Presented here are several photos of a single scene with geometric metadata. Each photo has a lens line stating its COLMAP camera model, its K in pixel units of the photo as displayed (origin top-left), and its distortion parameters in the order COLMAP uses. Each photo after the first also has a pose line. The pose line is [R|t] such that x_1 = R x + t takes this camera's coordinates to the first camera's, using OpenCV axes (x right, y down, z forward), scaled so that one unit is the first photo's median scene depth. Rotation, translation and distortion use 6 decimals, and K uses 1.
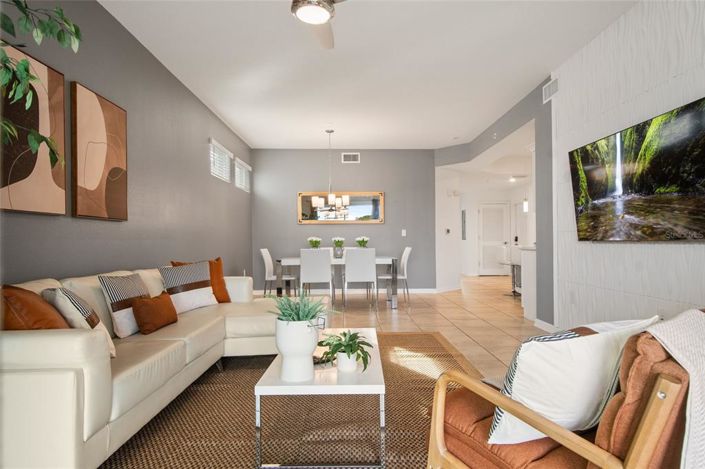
lens RADIAL K [[391.1, 0, 353.8], [0, 391.1, 238.9], [0, 0, 1]] dist [0.002618, 0.000082]
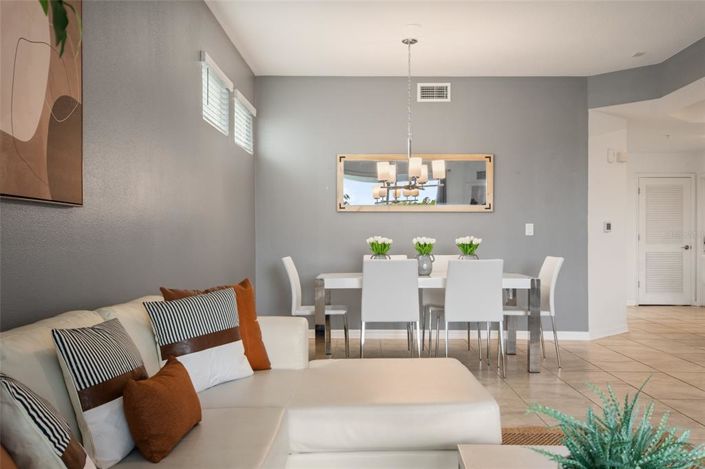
lens RADIAL K [[649.2, 0, 352.5], [0, 649.2, 234.5], [0, 0, 1]] dist [-0.002964, -0.004032]
pose [[0.999117, 0.008860, -0.041064, -0.106309], [-0.008892, 0.999960, -0.000607, -0.006828], [0.041057, 0.000971, 0.999156, 0.103140]]
